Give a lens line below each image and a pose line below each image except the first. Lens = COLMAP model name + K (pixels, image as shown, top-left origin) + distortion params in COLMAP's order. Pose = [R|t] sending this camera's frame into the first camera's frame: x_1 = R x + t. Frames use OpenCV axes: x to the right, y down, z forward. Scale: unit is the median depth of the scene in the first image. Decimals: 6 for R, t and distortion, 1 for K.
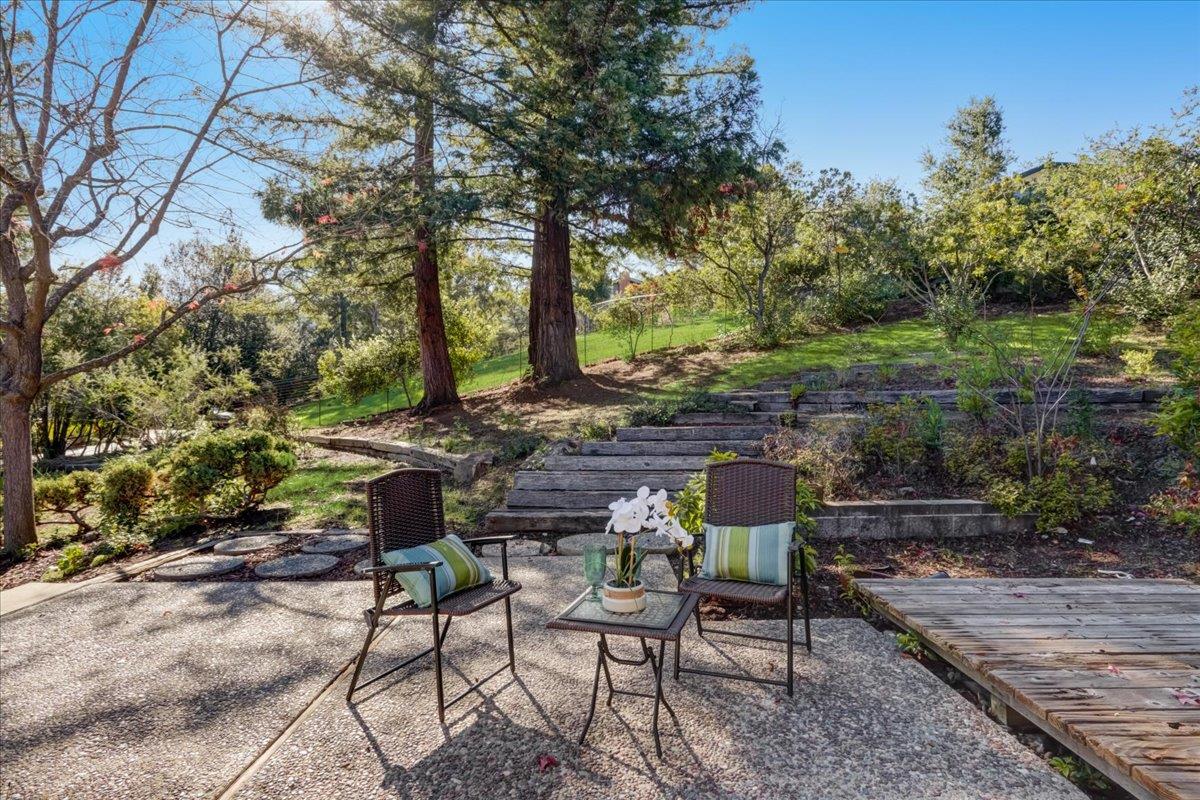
lens RADIAL K [[591.5, 0, 599.2], [0, 591.5, 407.6], [0, 0, 1]] dist [-0.016544, 0.001356]
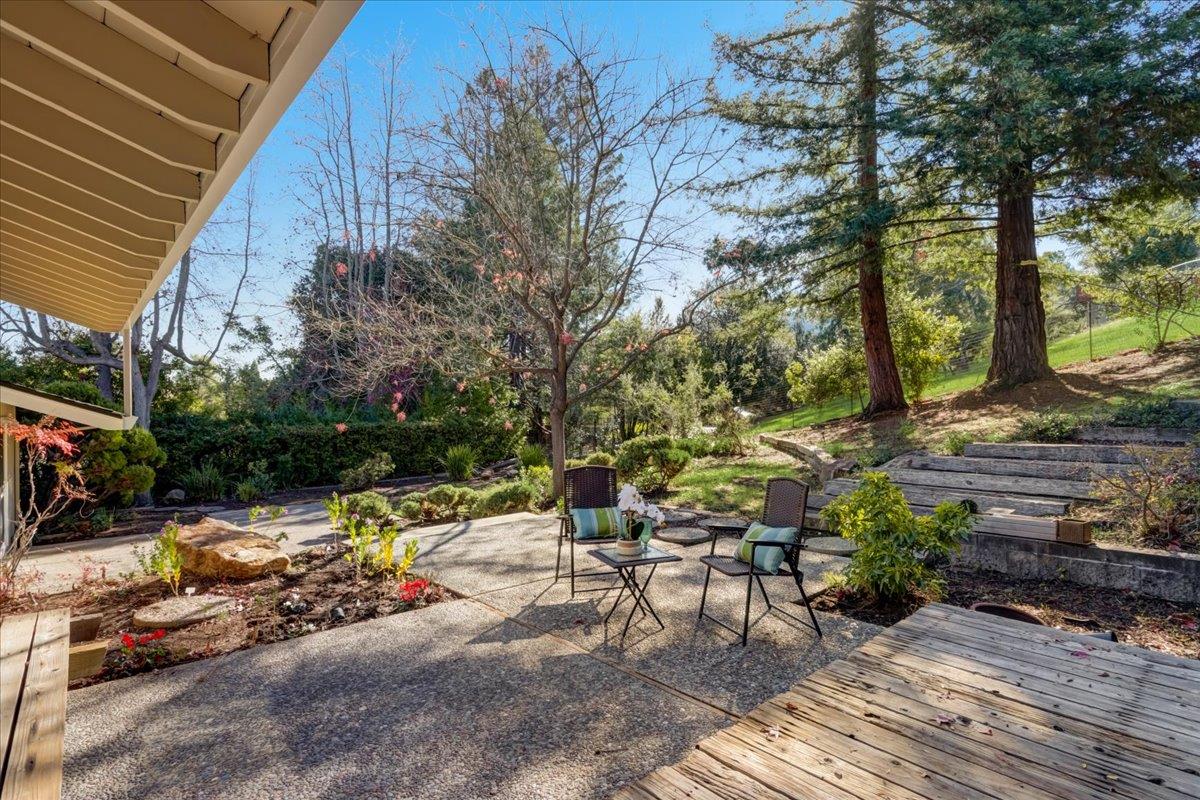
lens RADIAL K [[591.5, 0, 602.7], [0, 591.5, 401.7], [0, 0, 1]] dist [-0.016544, 0.001356]
pose [[0.660615, -0.009963, -0.750659, 0.263482], [0.003814, 0.999944, -0.009916, -0.017779], [0.750715, 0.003688, 0.660616, -0.041803]]
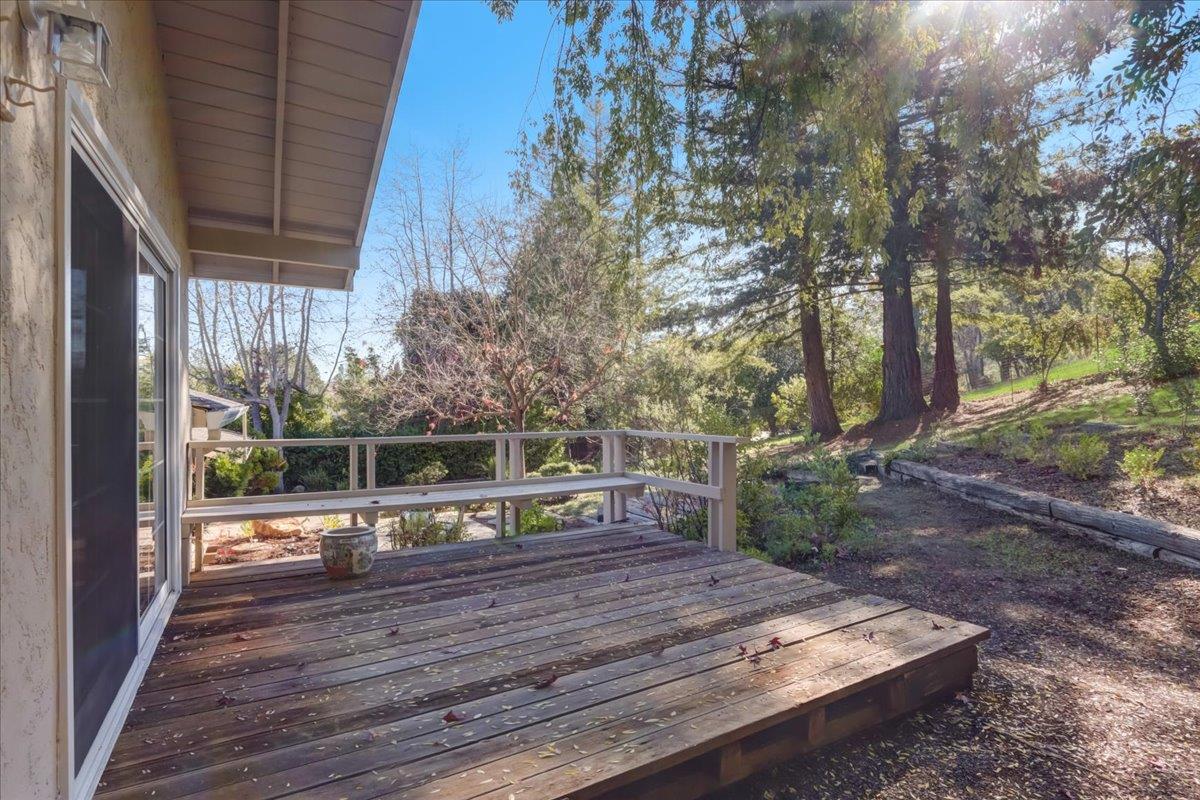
lens RADIAL K [[591.5, 0, 603.7], [0, 591.5, 401.1], [0, 0, 1]] dist [-0.016544, 0.001356]
pose [[0.496498, -0.005883, -0.868018, 0.885881], [0.003649, 0.999982, -0.004690, -0.113290], [0.868030, -0.000839, 0.496511, 0.028547]]
